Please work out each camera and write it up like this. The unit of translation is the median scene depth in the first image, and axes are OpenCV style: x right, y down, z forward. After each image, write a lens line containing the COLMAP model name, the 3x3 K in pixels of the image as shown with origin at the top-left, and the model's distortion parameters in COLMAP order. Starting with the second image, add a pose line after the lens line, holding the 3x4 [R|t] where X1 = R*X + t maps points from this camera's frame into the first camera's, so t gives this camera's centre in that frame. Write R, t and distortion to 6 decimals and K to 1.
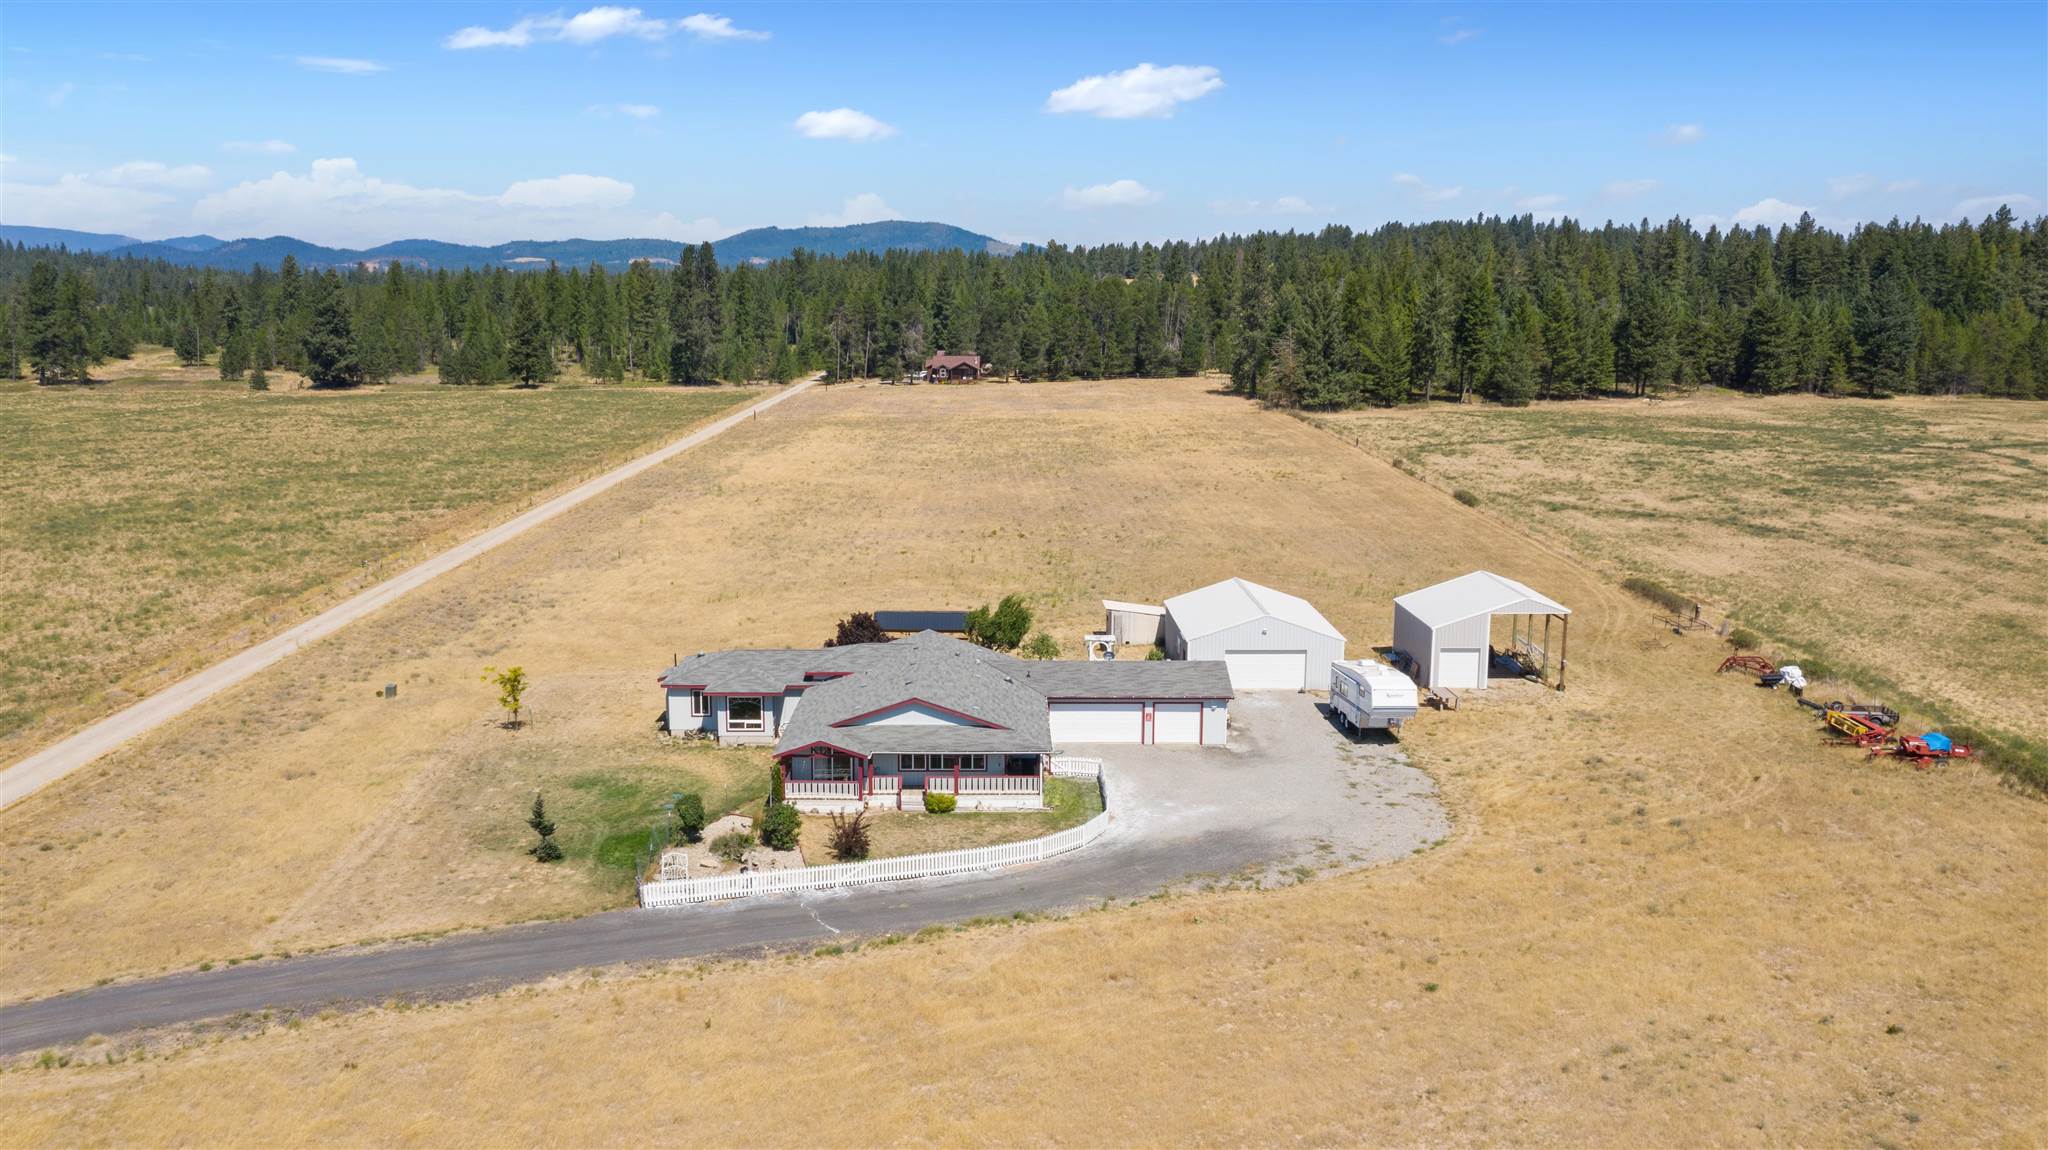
lens RADIAL K [[1616.9, 0, 1024.7], [0, 1616.9, 570.7], [0, 0, 1]] dist [0.004444, 0.025488]
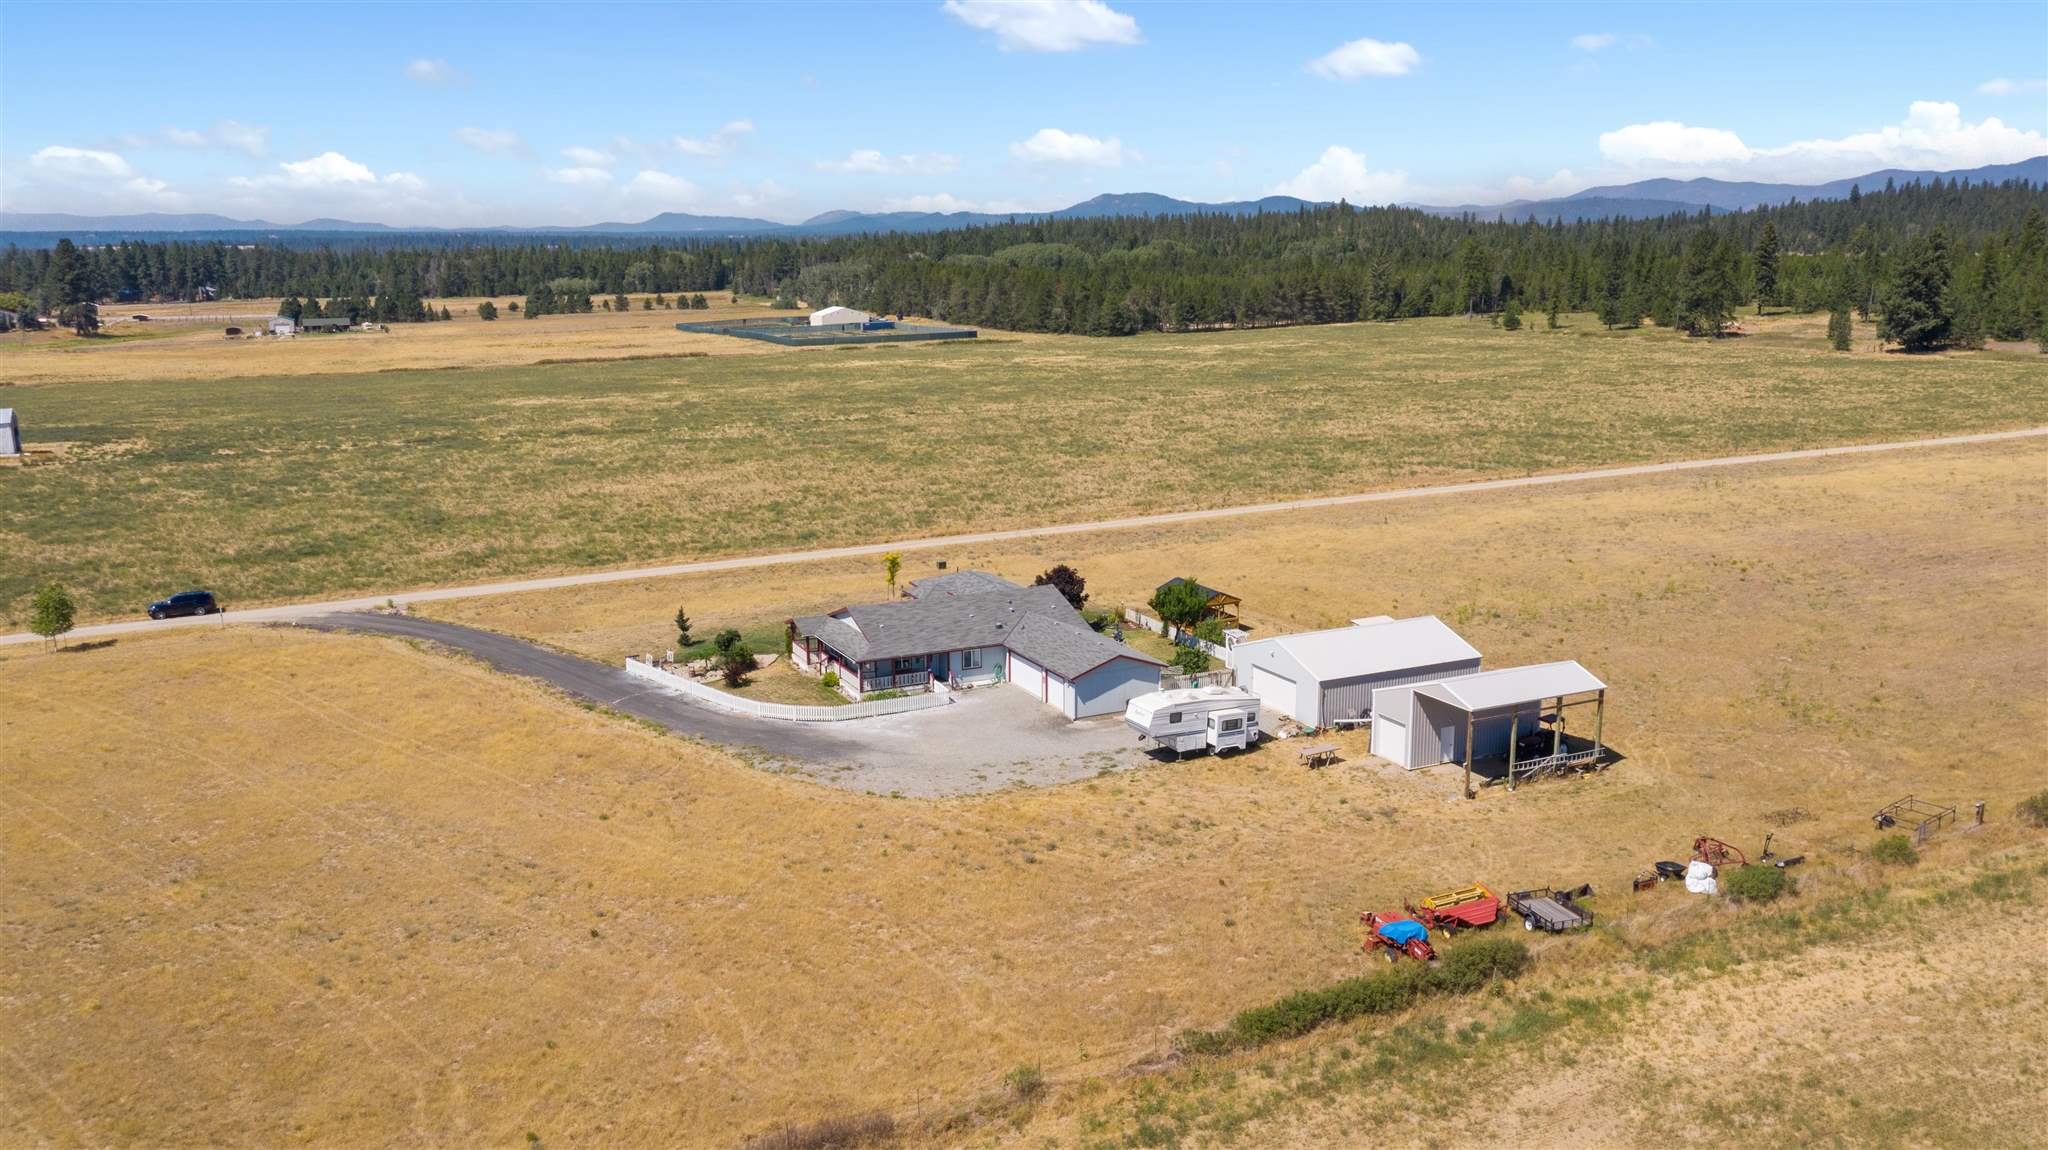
lens RADIAL K [[1616.9, 0, 1022.4], [0, 1616.9, 579.0], [0, 0, 1]] dist [0.004444, 0.025488]
pose [[0.423693, 0.179516, -0.887839, 0.321198], [-0.142451, 0.981174, 0.130407, -0.039320], [0.894534, 0.071221, 0.441289, 0.128830]]
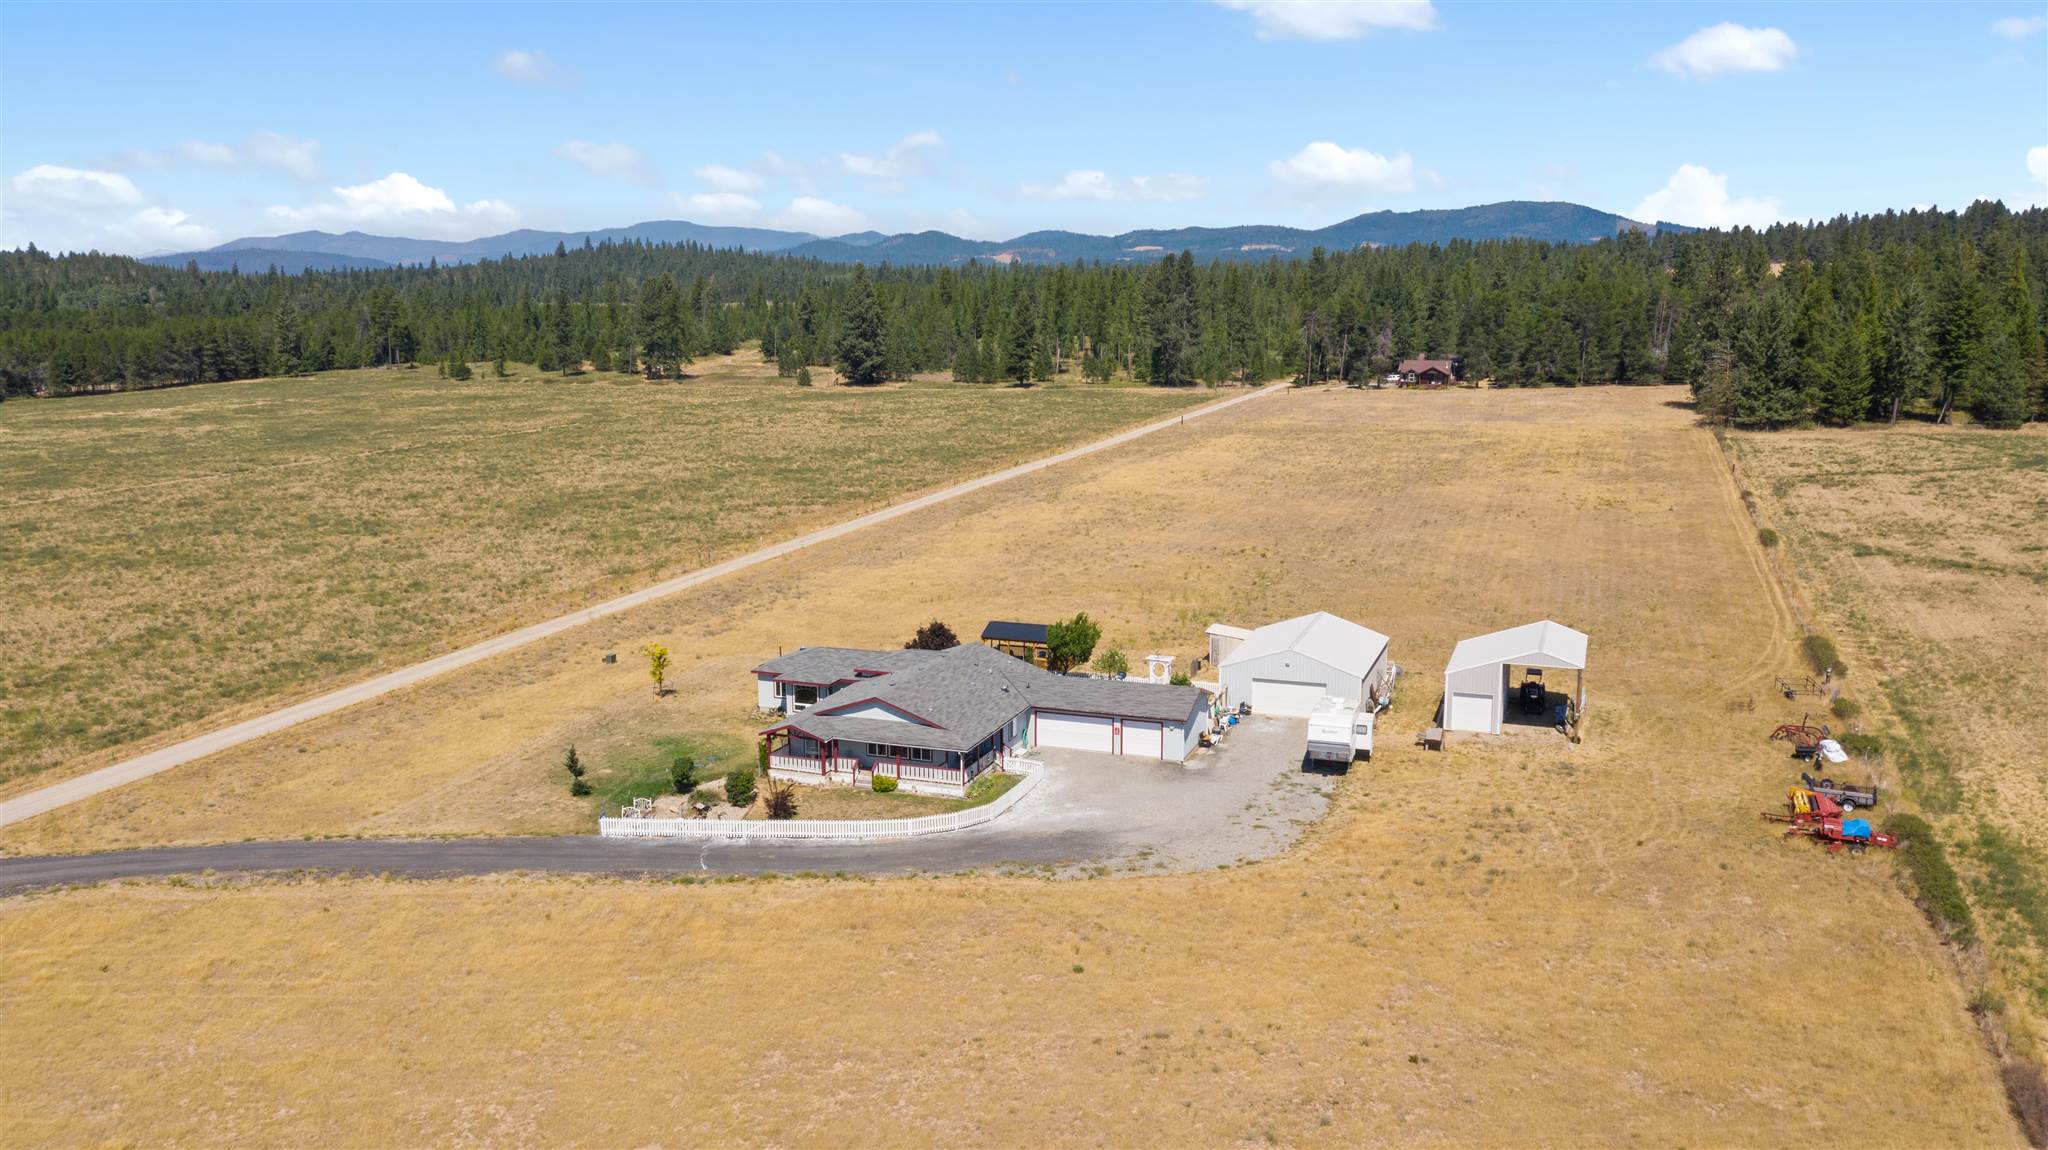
lens RADIAL K [[1616.9, 0, 1019.7], [0, 1616.9, 574.7], [0, 0, 1]] dist [0.004444, 0.025488]
pose [[0.932555, 0.055999, -0.356659, 0.119133], [-0.052082, 0.998431, 0.020584, -0.011637], [0.357252, -0.000620, 0.934008, -0.028776]]
